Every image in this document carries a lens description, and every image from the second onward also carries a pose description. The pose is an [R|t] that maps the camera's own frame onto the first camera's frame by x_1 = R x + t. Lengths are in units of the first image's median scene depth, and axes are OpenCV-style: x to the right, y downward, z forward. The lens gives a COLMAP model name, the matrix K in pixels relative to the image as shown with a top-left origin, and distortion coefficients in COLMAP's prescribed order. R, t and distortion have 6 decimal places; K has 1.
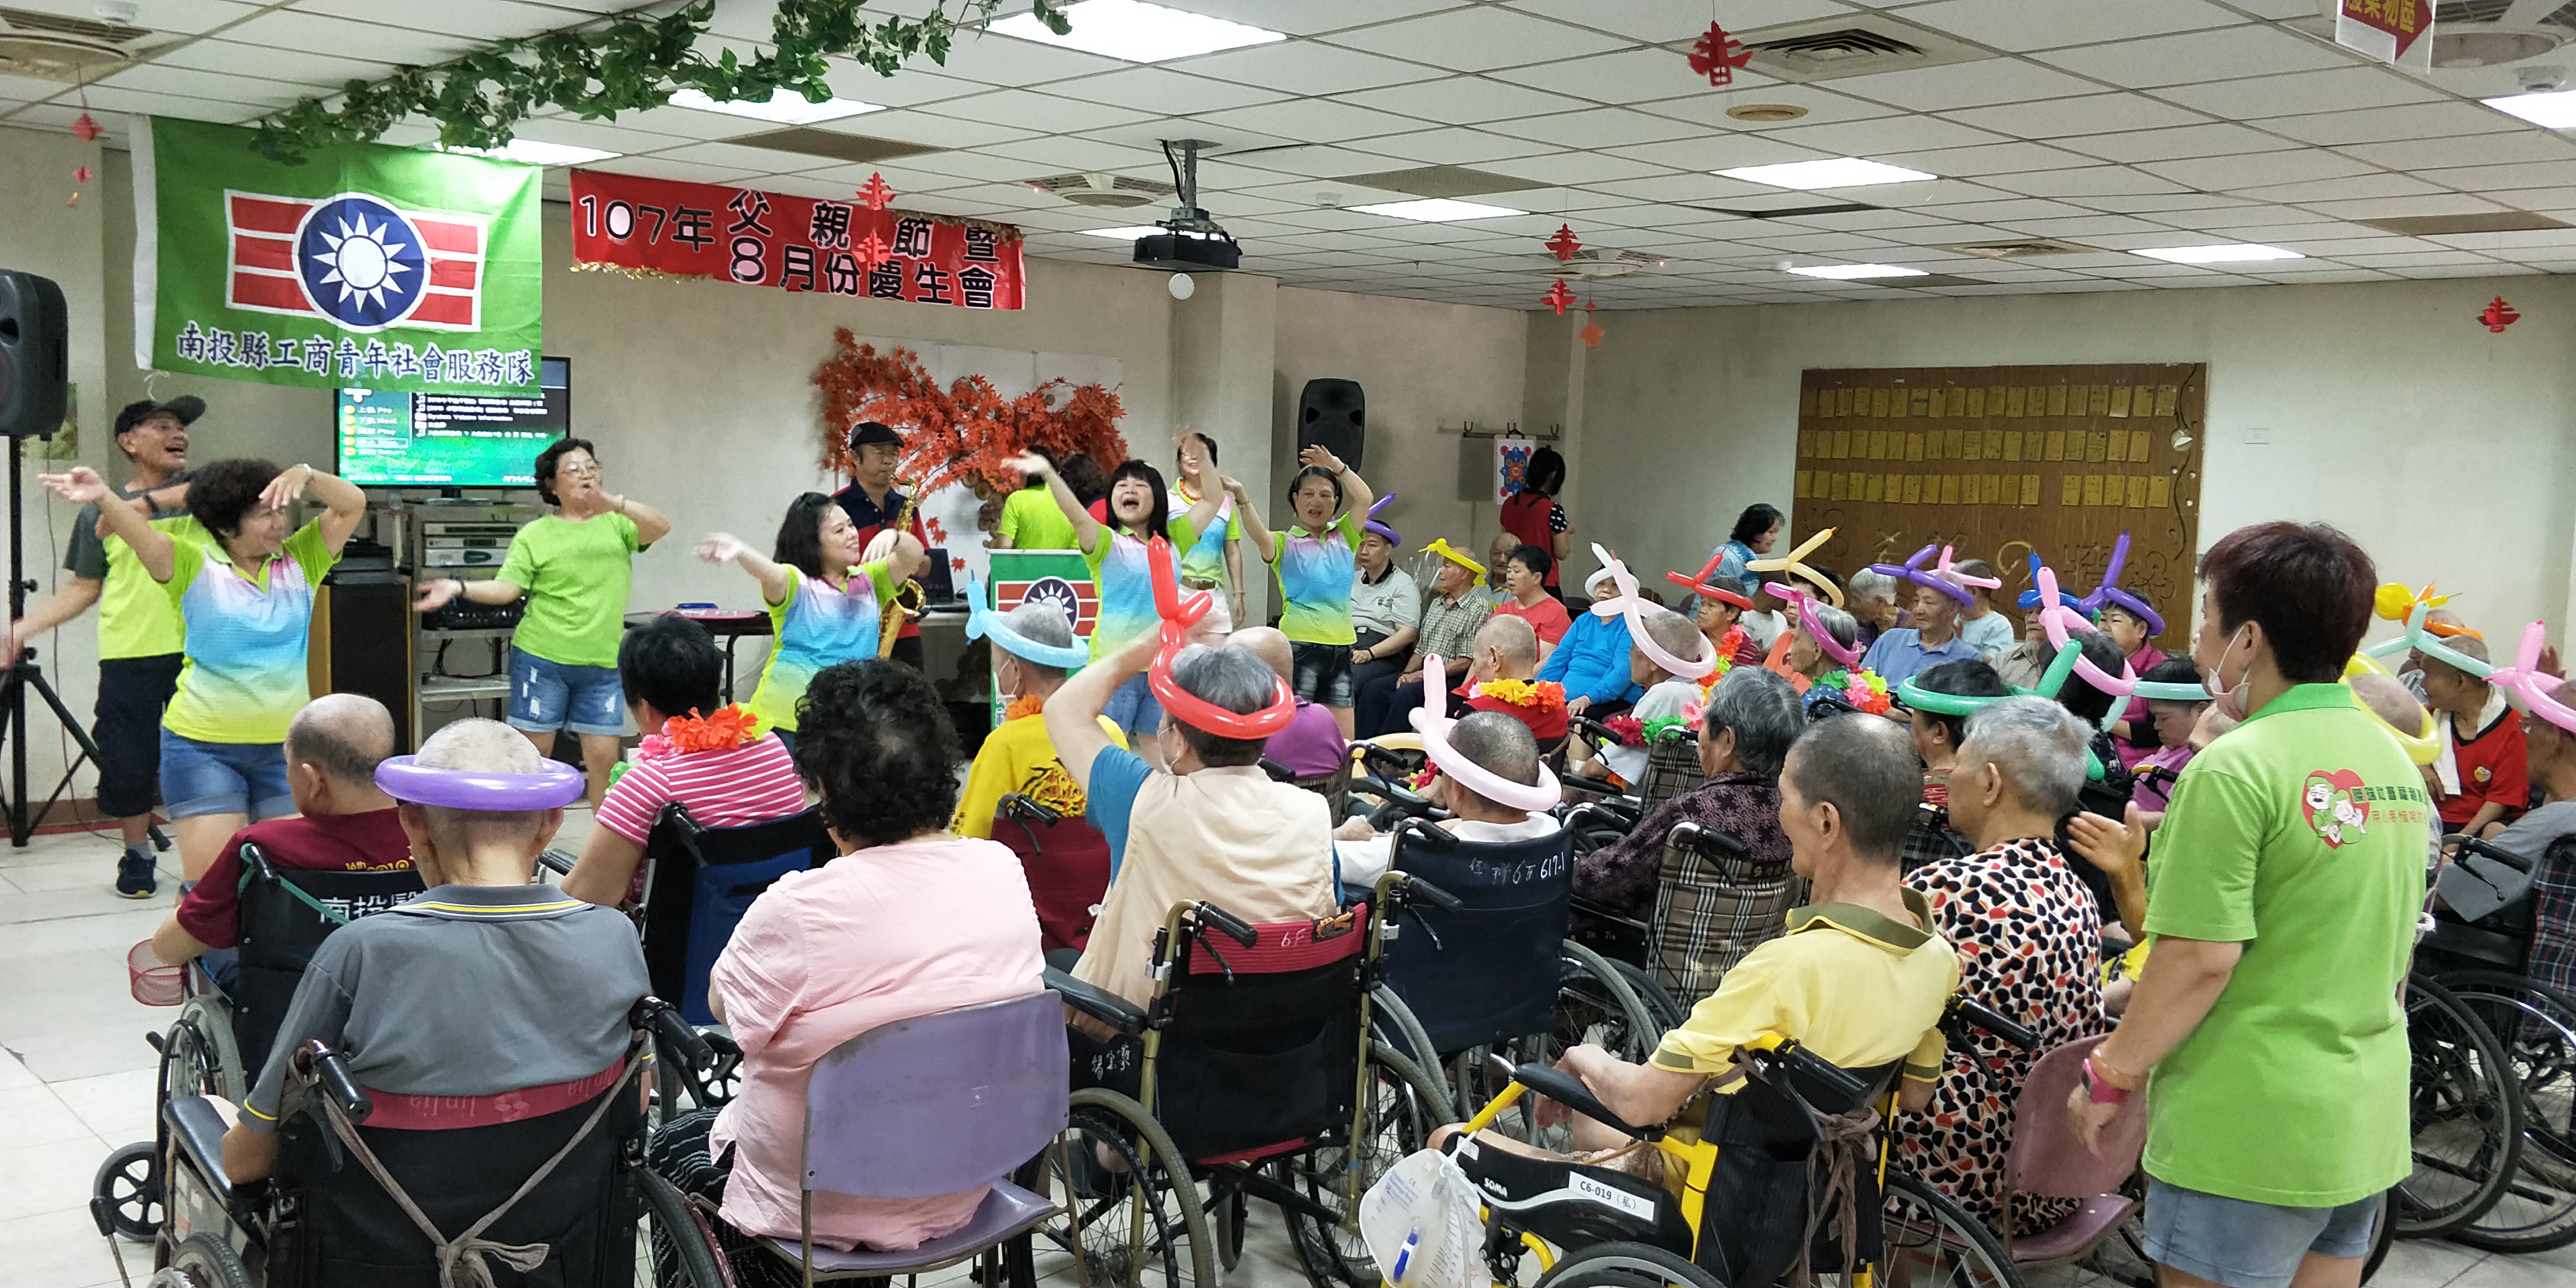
lens RADIAL K [[2072.1, 0, 1336.4], [0, 2072.1, 654.2], [0, 0, 1]] dist [0.107656, -0.206568]
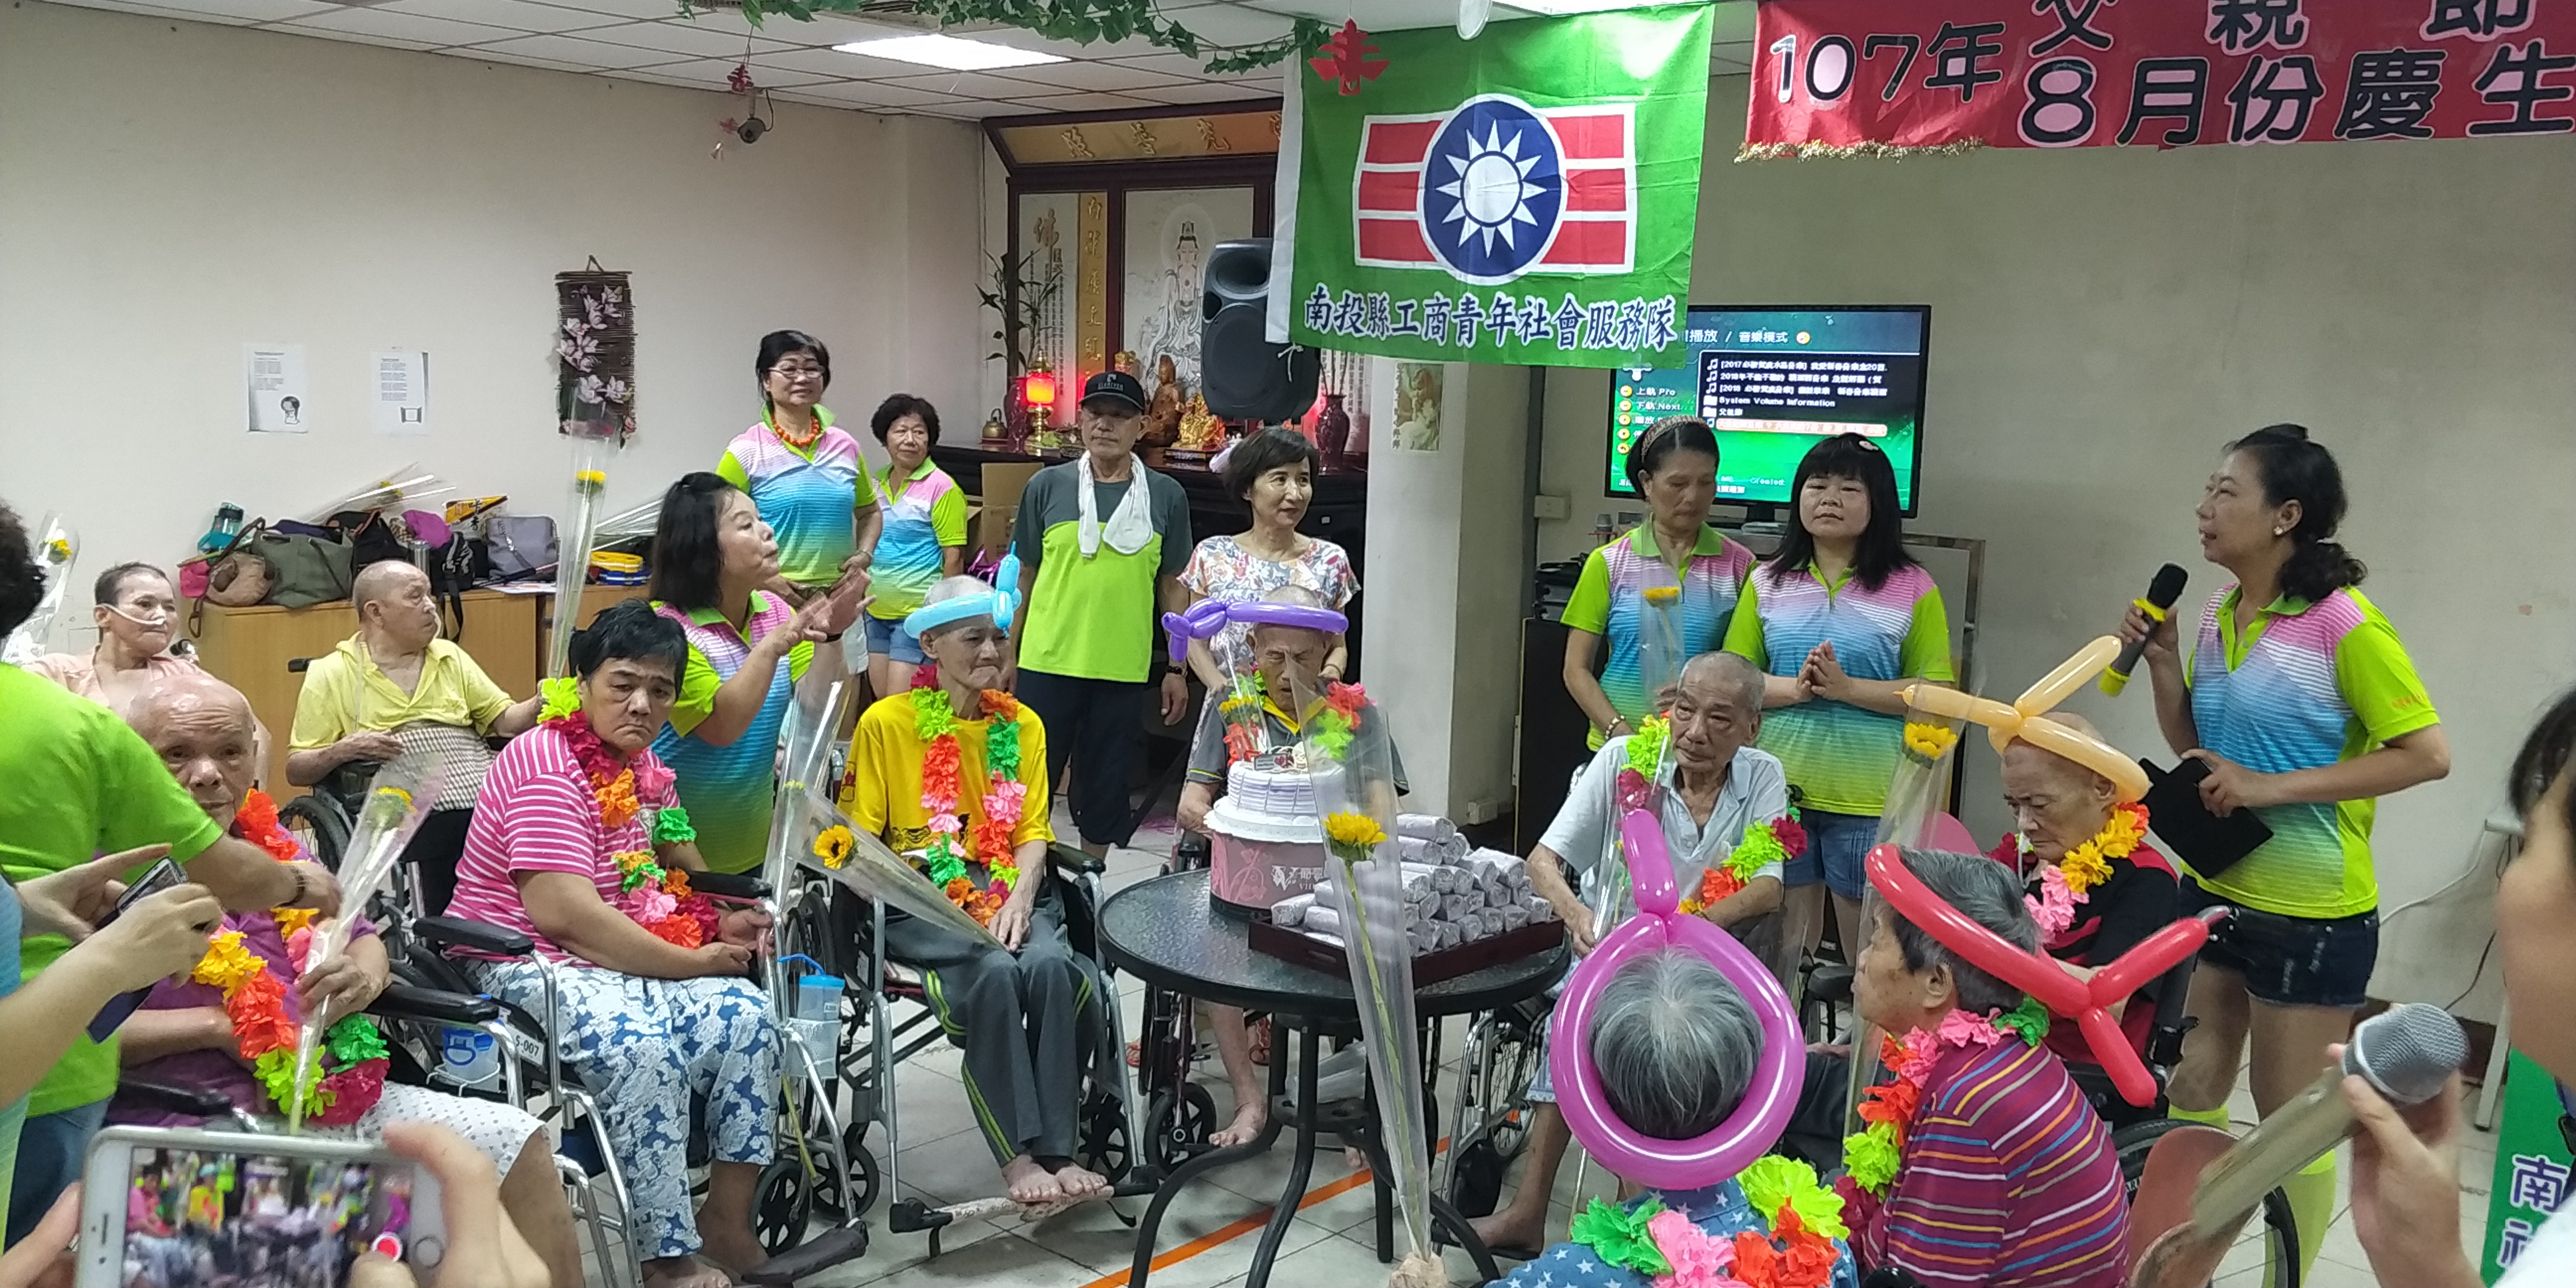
lens RADIAL K [[2058.7, 0, 1288.0], [0, 2058.7, 644.0], [0, 0, 1]] dist [-0.011332, -0.009110]
pose [[0.098547, 0.110901, -0.988933, 0.256017], [-0.119035, 0.987949, 0.098929, -0.090775], [0.987987, 0.107968, 0.110561, 0.856759]]
